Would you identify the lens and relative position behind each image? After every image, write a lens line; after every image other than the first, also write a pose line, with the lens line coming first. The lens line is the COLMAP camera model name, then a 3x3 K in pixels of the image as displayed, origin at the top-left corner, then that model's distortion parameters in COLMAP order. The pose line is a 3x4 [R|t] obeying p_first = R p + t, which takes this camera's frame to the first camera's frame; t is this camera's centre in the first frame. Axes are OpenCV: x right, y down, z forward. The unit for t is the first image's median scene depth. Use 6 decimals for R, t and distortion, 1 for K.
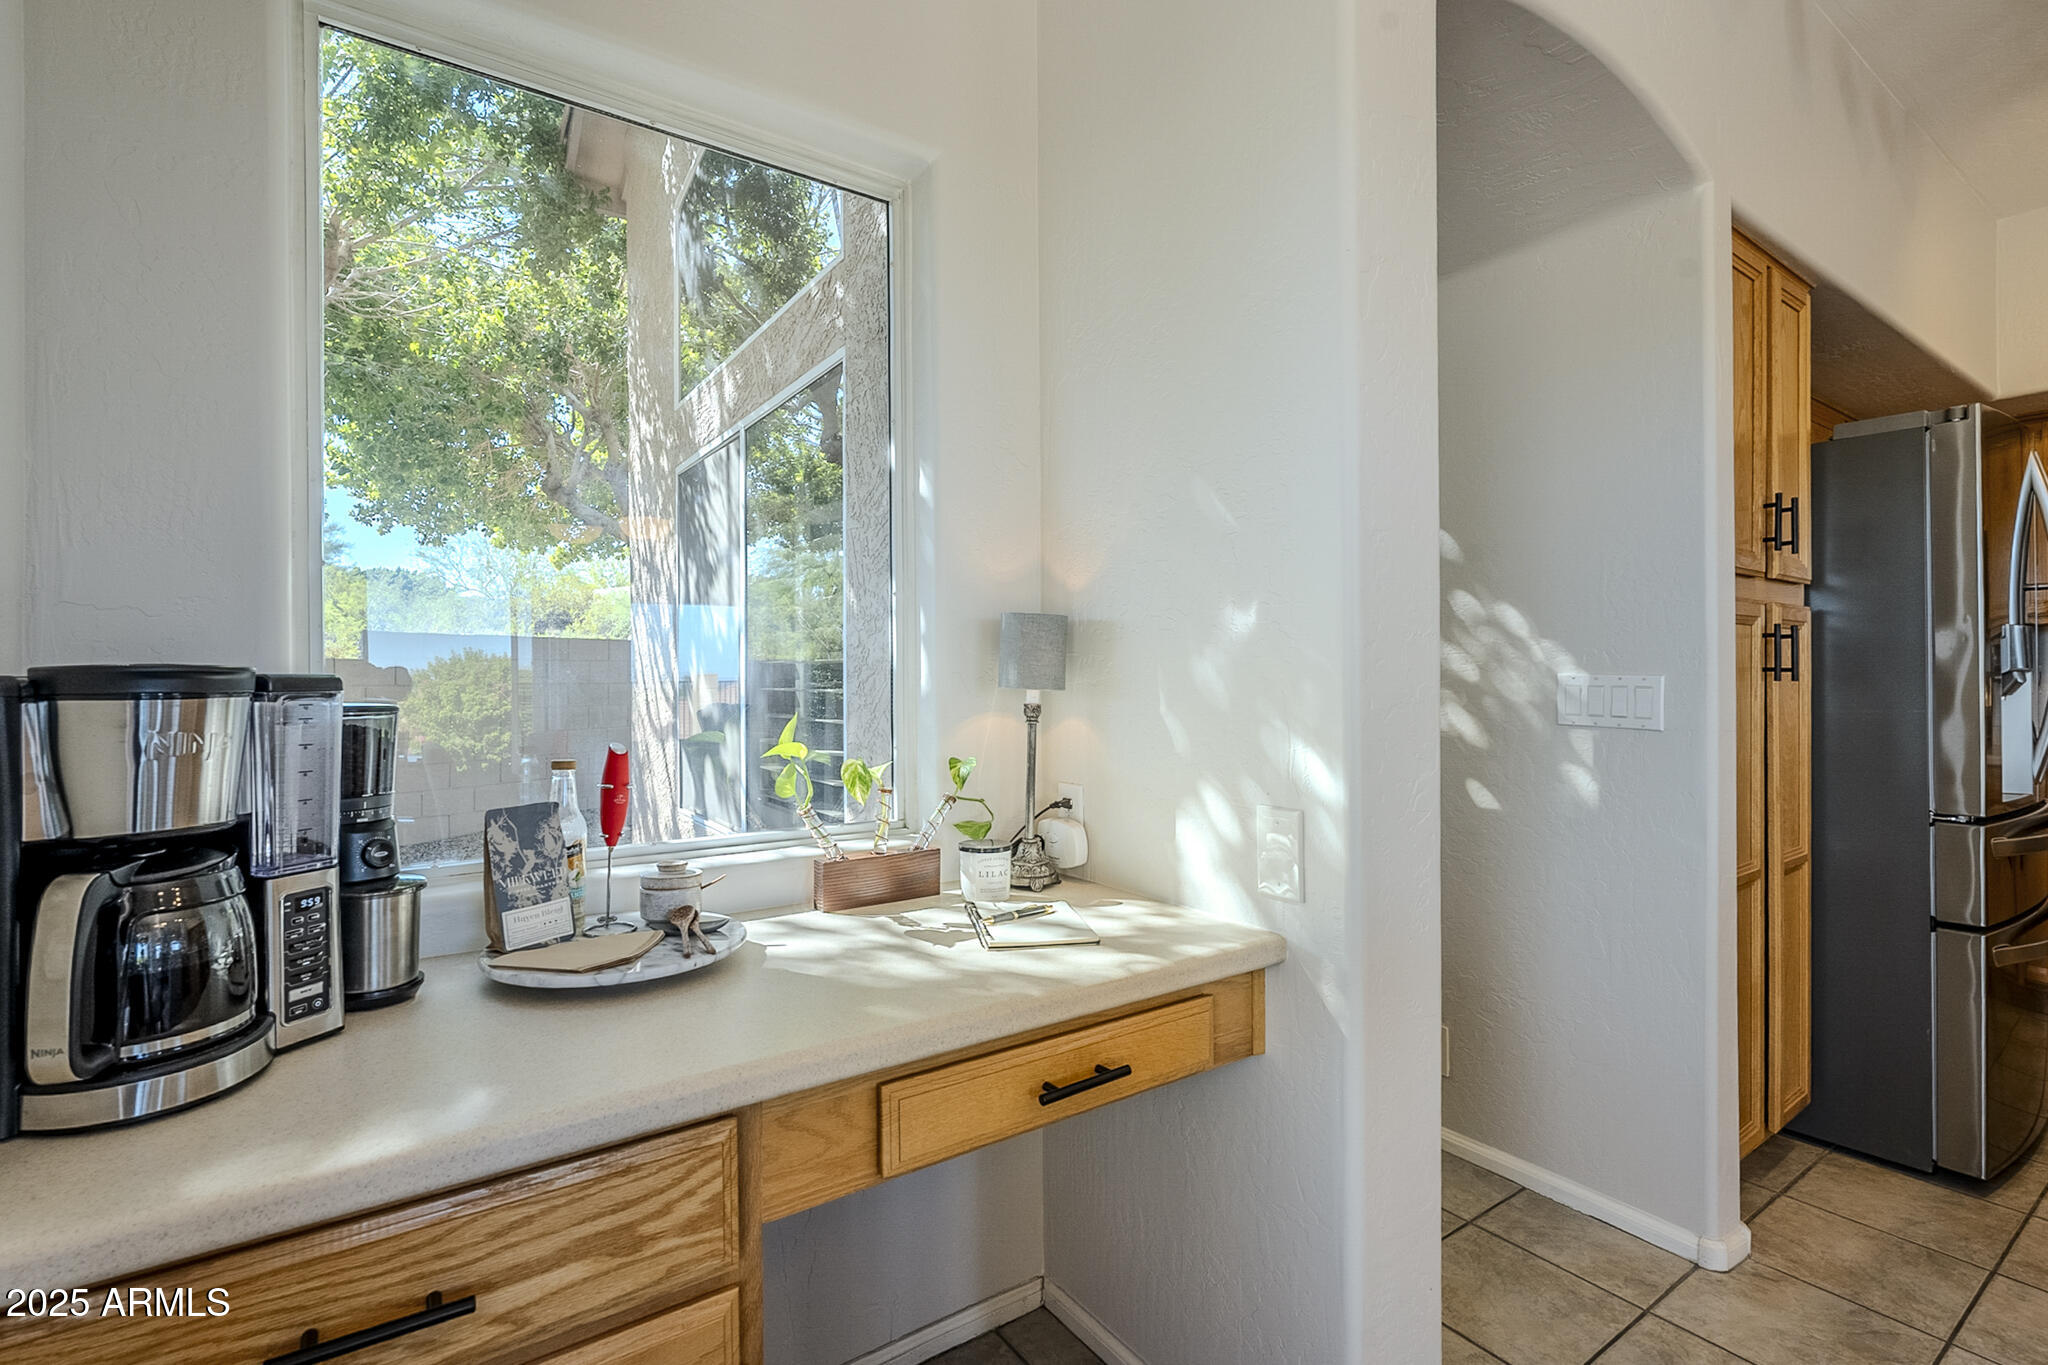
lens RADIAL K [[928.3, 0, 1024.0], [0, 928.3, 677.8], [0, 0, 1]] dist [-0.004090, 0.000424]
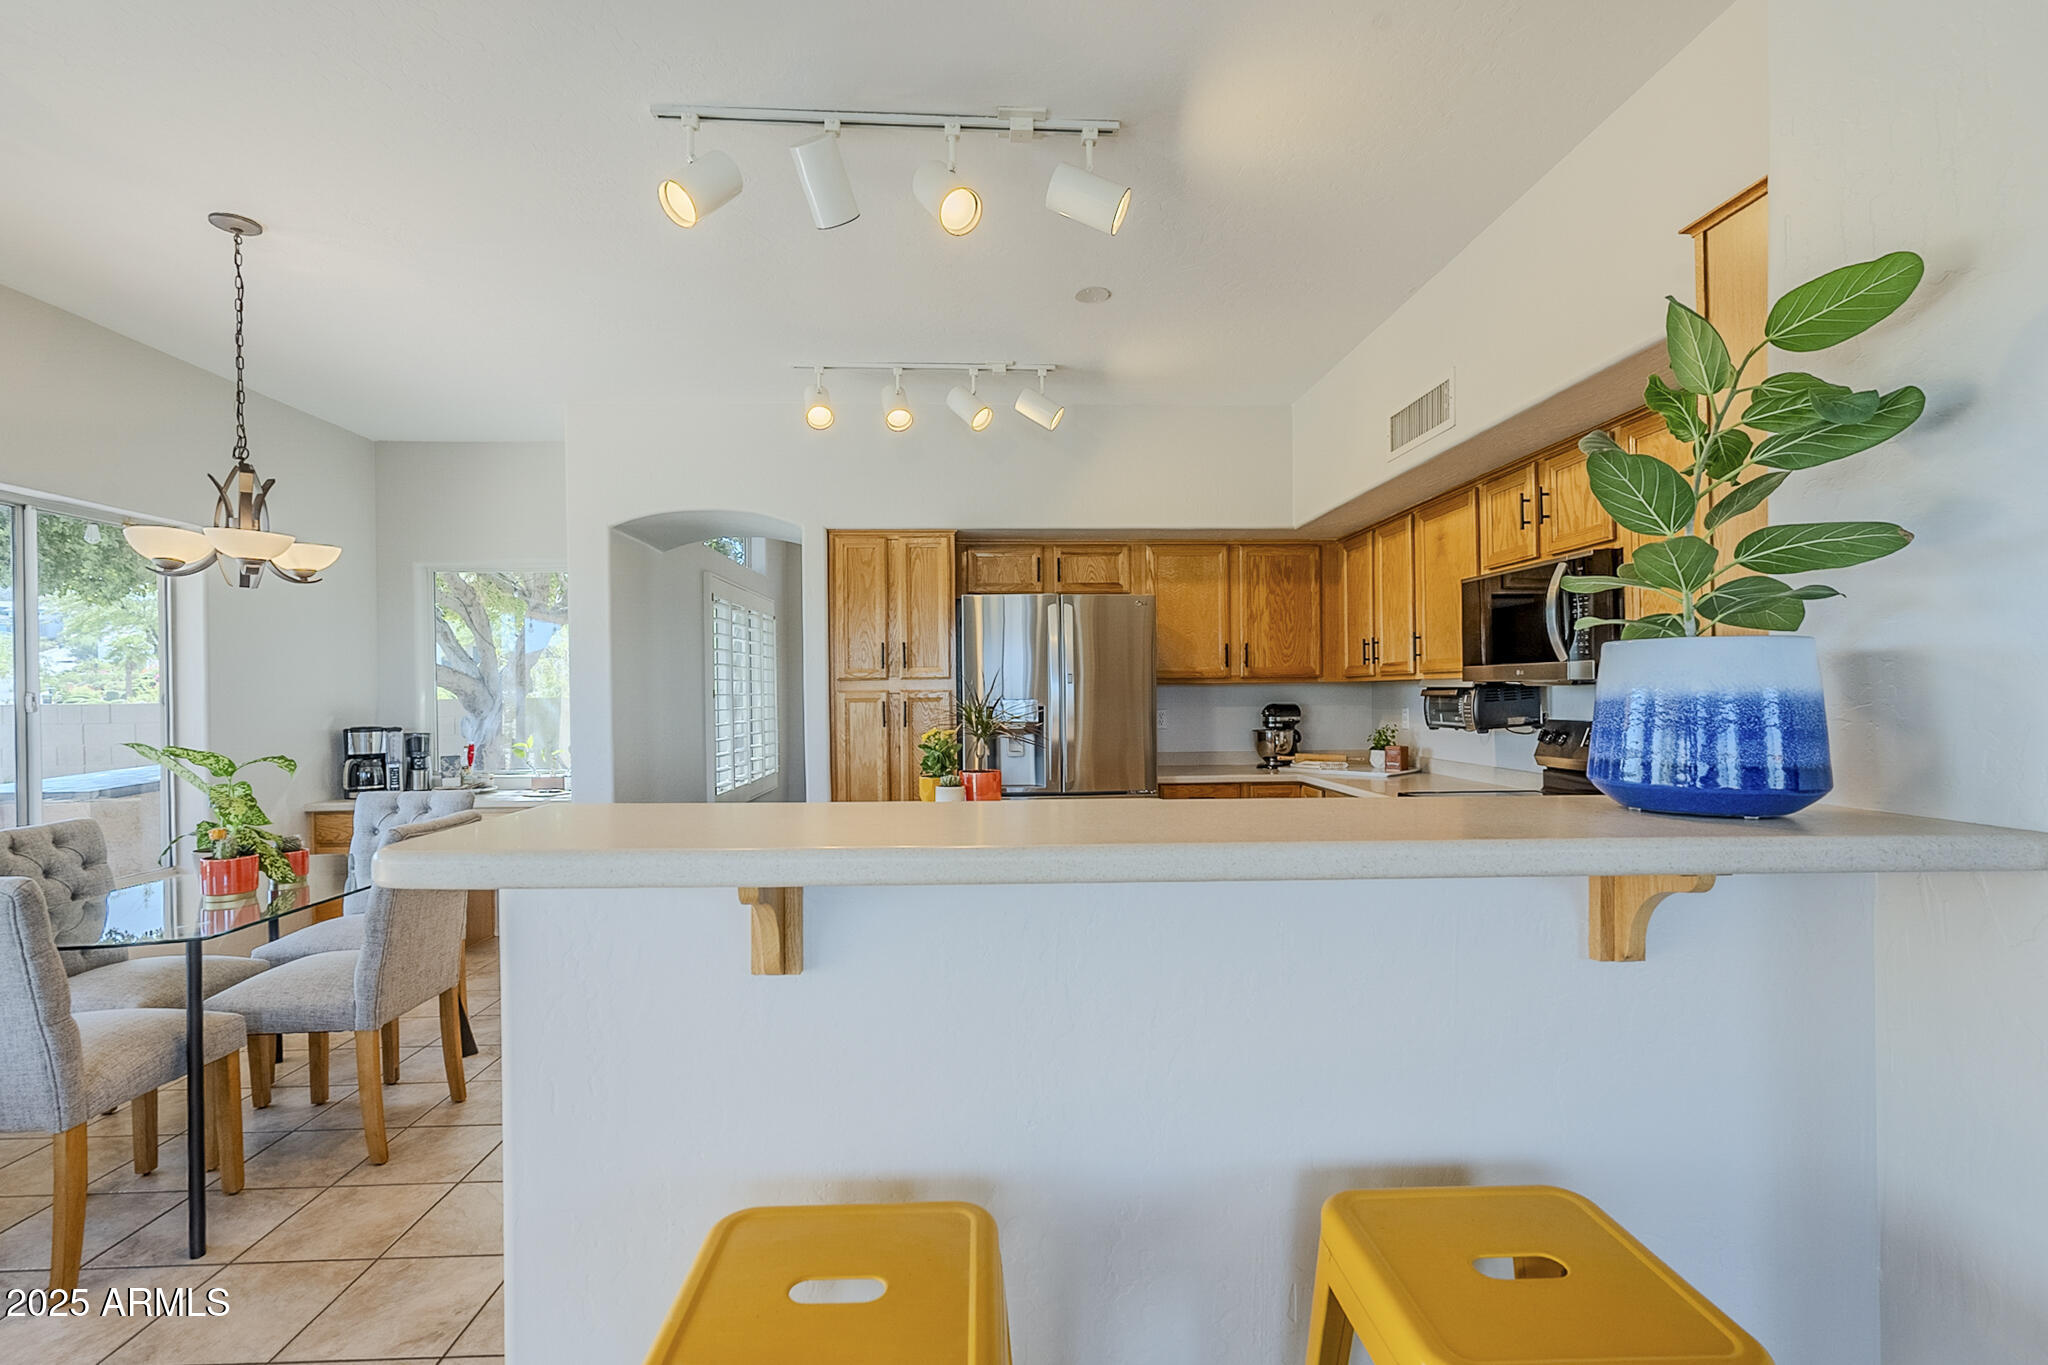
lens RADIAL K [[928.3, 0, 1015.3], [0, 928.3, 695.6], [0, 0, 1]] dist [-0.004090, 0.000424]
pose [[0.841401, -0.003420, -0.540400, 5.299087], [0.007163, 0.999963, 0.004824, -0.191256], [0.540363, -0.007930, 0.841394, -1.614373]]
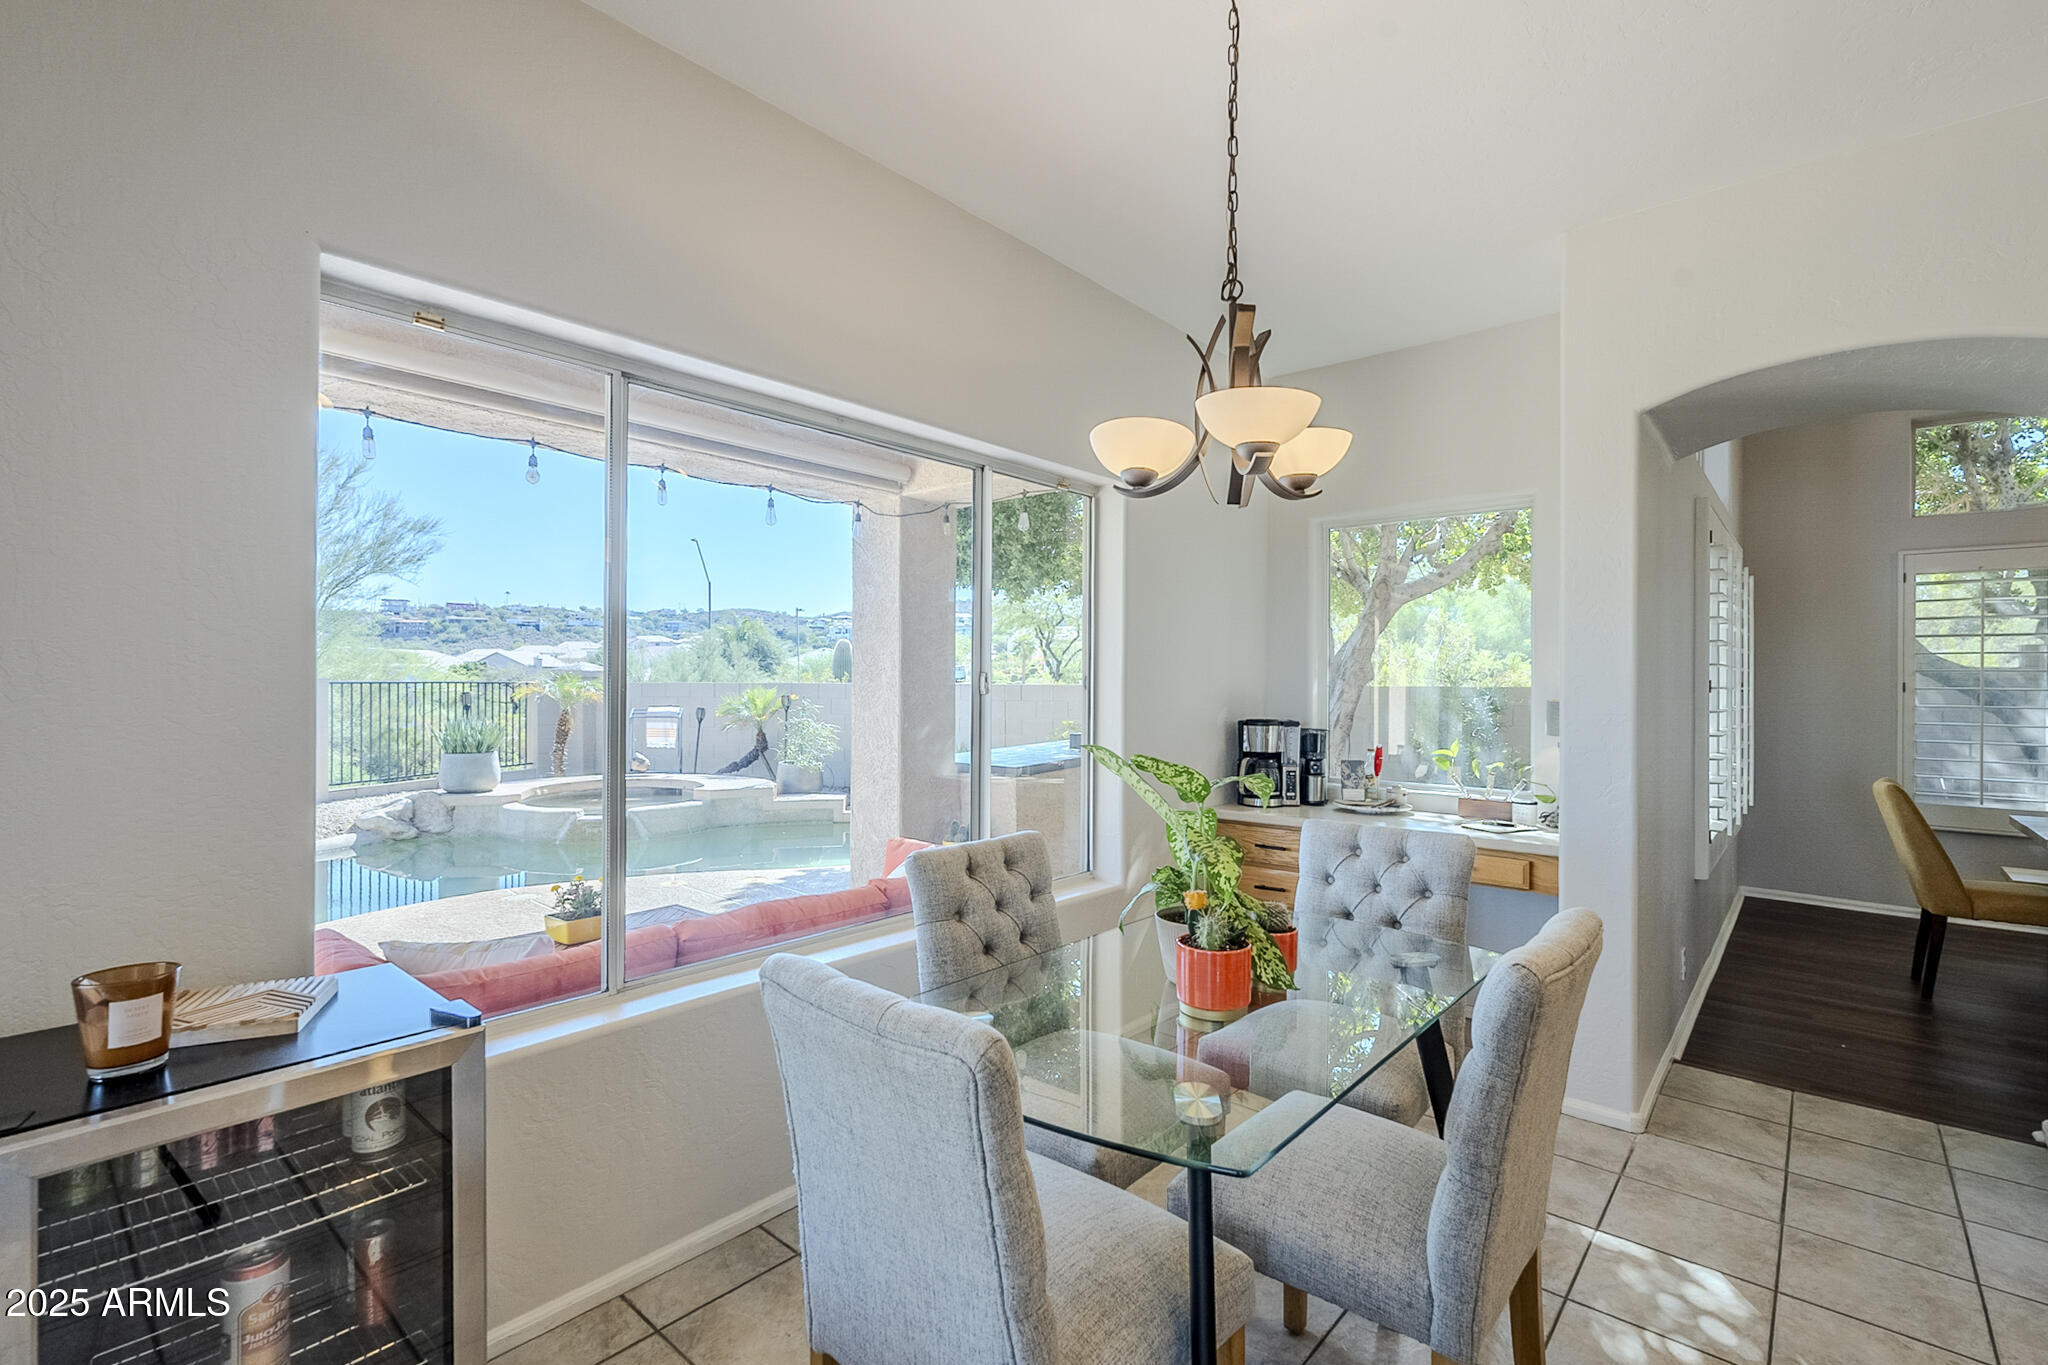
lens RADIAL K [[928.3, 0, 1026.2], [0, 928.3, 678.7], [0, 0, 1]] dist [-0.004090, 0.000424]
pose [[0.237380, 0.001193, -0.971416, 3.236093], [-0.010369, 0.999945, -0.001306, -0.187106], [0.971361, 0.010383, 0.237380, -1.272726]]
